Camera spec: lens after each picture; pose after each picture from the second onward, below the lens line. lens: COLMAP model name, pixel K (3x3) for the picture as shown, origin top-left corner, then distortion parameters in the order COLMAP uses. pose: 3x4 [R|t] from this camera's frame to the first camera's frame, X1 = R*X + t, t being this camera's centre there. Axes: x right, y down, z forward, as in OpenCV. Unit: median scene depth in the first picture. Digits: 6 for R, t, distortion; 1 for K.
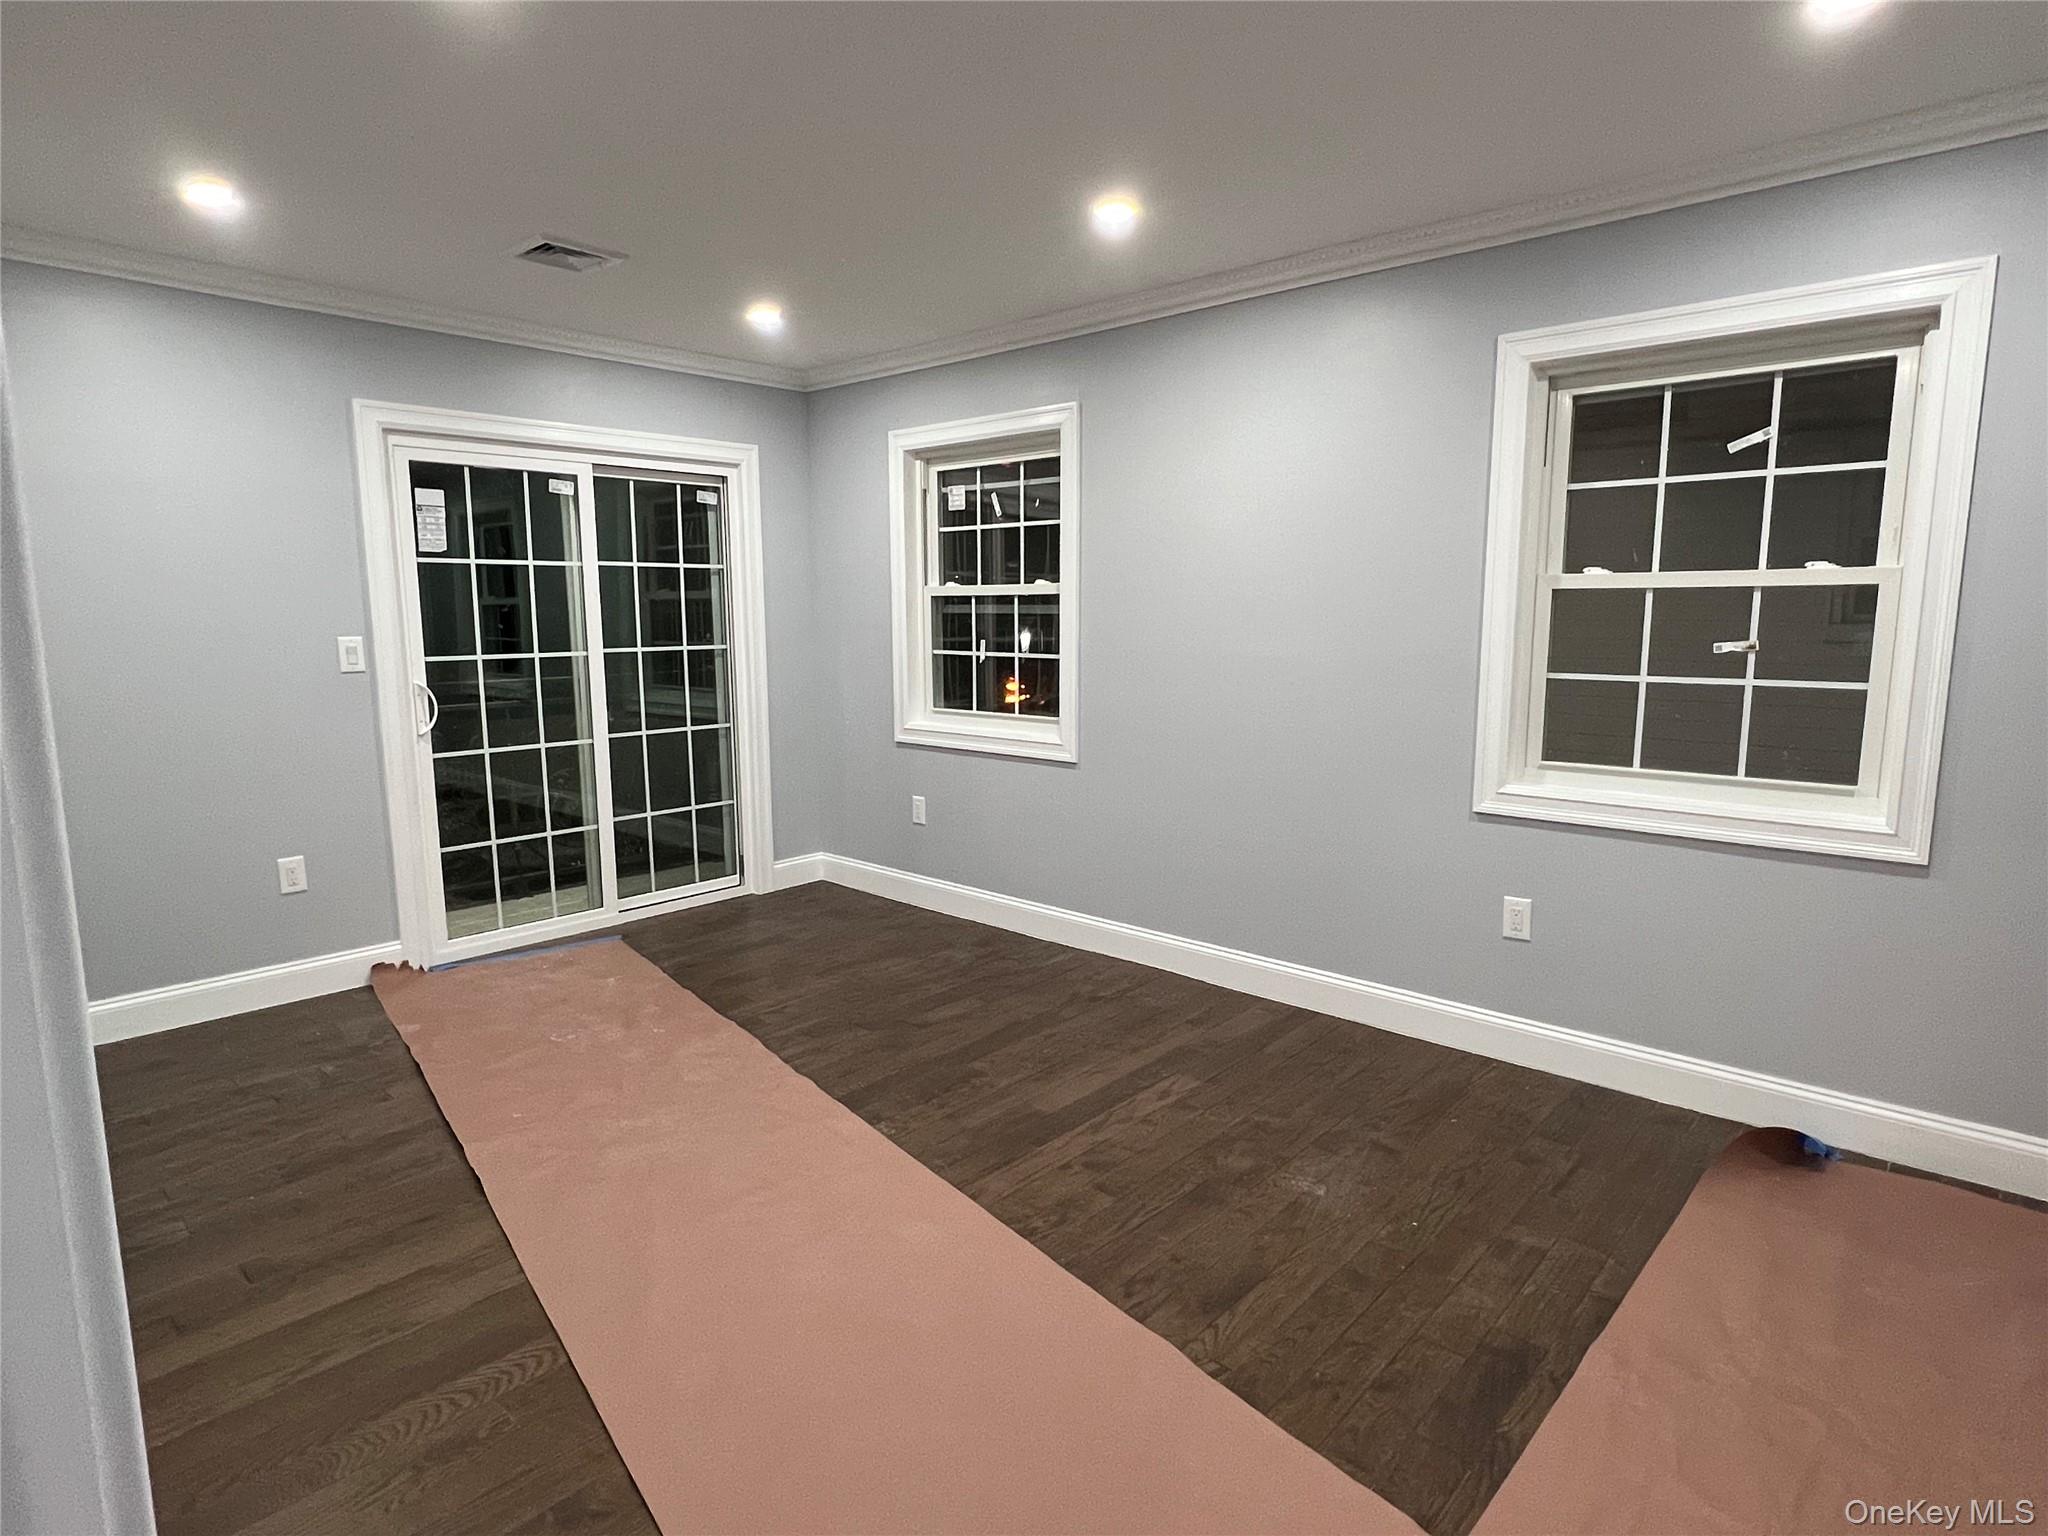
lens RADIAL K [[1155.2, 0, 1020.4], [0, 1155.2, 763.8], [0, 0, 1]] dist [0.006090, -0.000330]
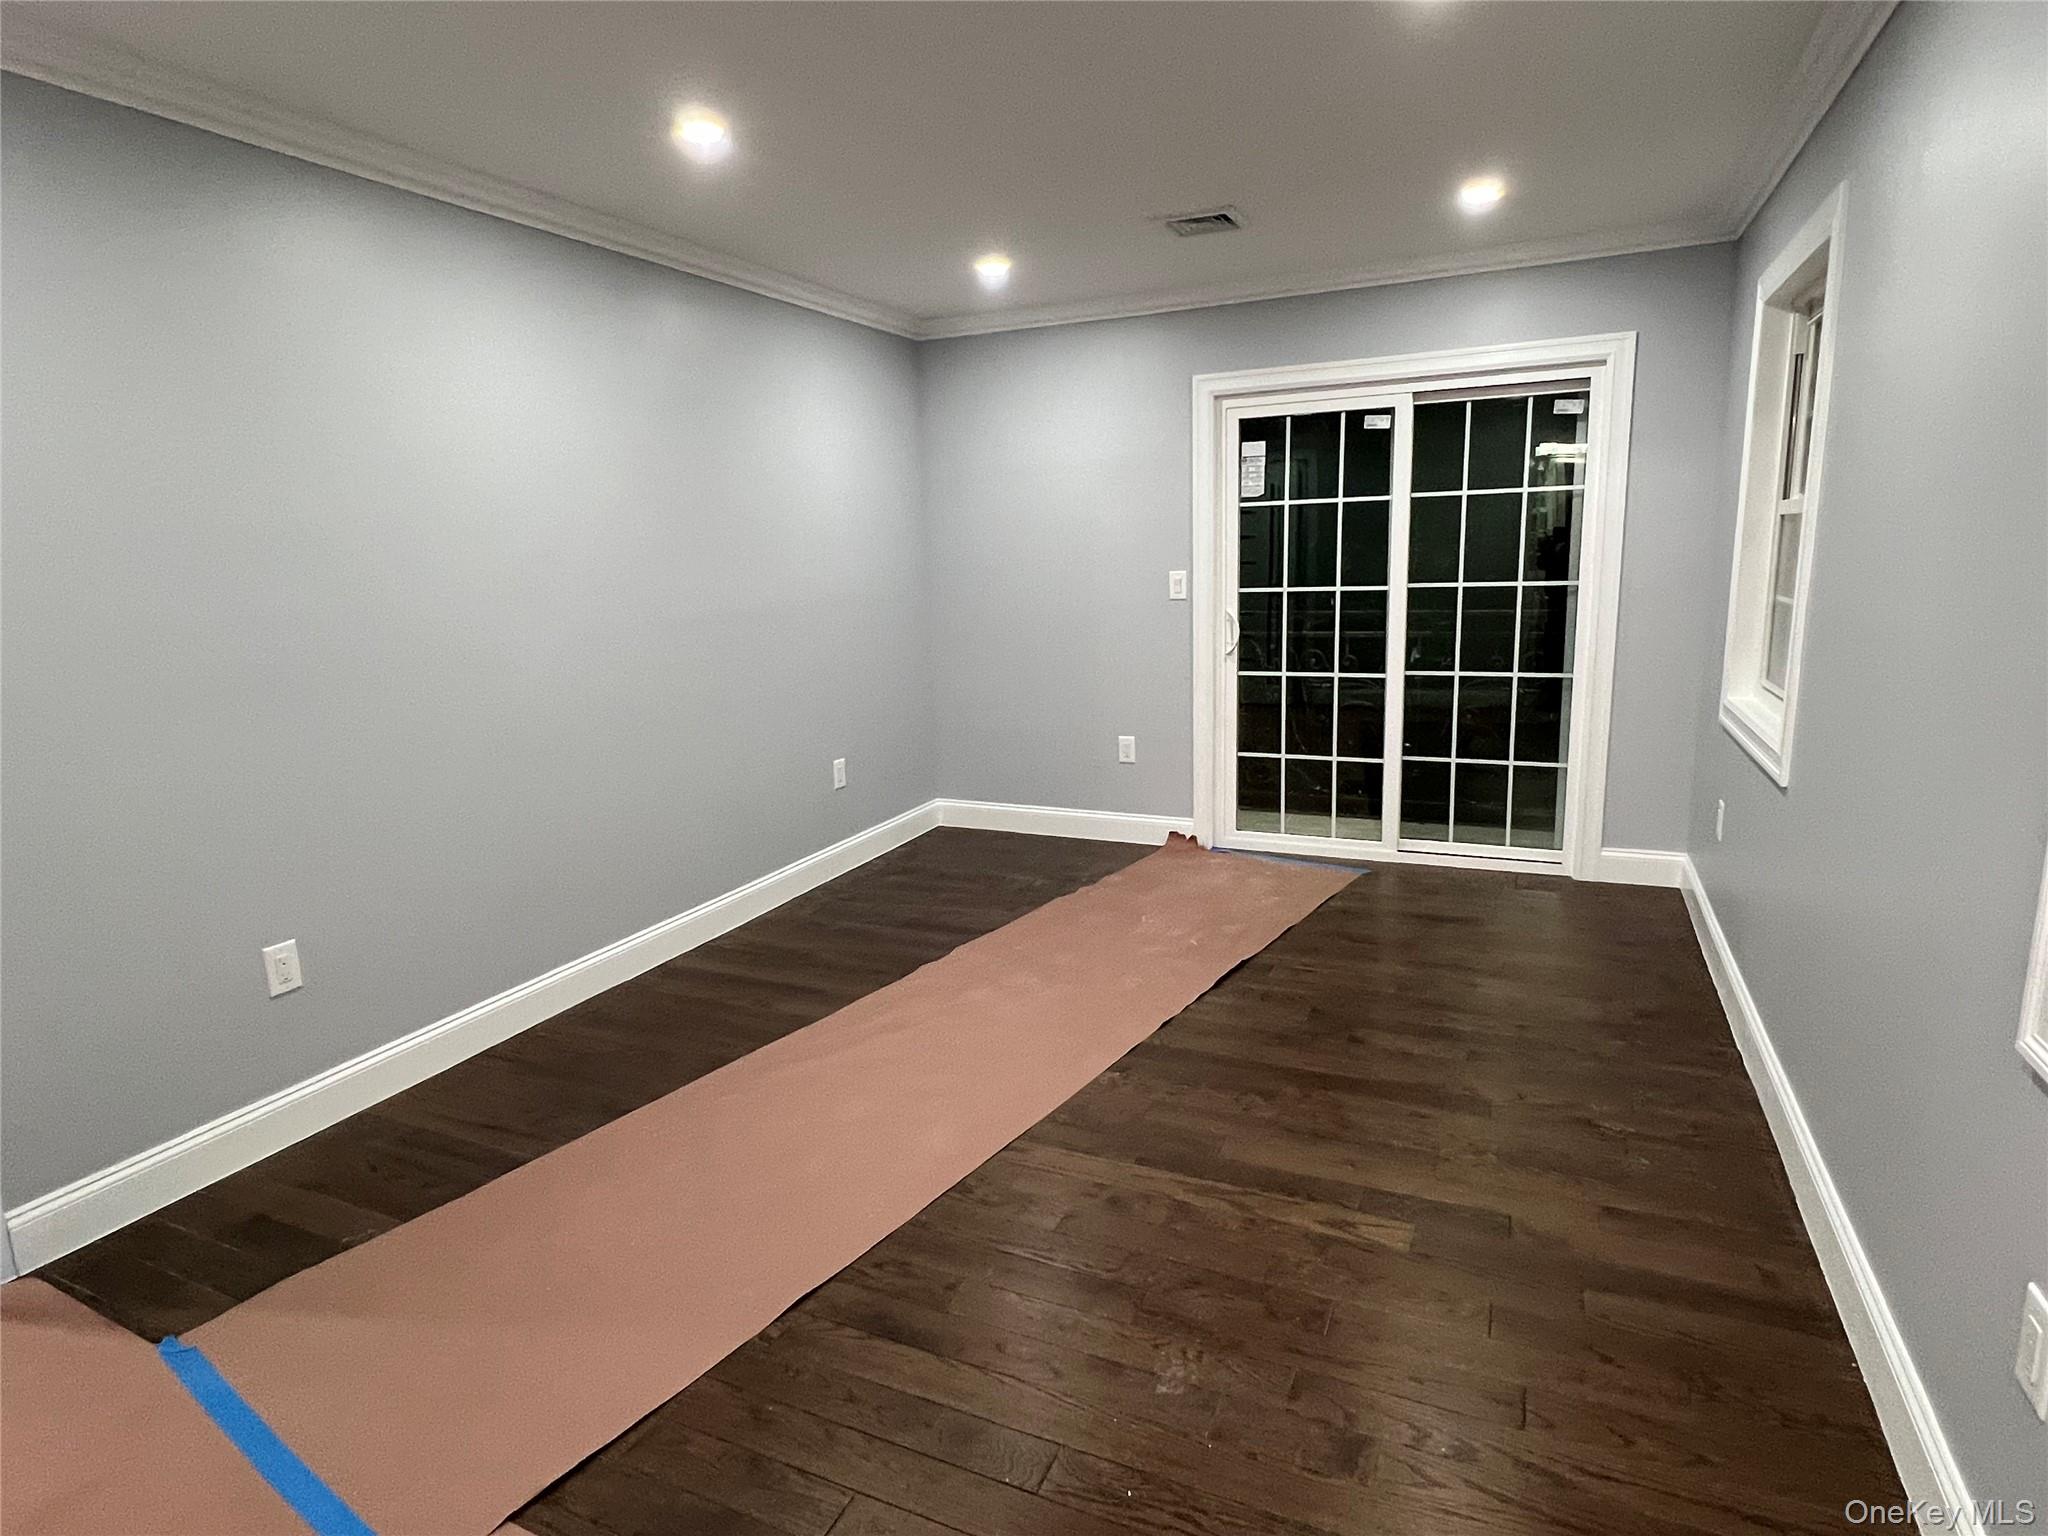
lens RADIAL K [[1155.2, 0, 1023.4], [0, 1155.2, 765.6], [0, 0, 1]] dist [0.006090, -0.000330]
pose [[0.271534, 0.173347, -0.946689, 0.557467], [-0.101832, 0.983299, 0.150843, -0.068820], [0.957026, 0.055444, 0.284651, 0.459682]]
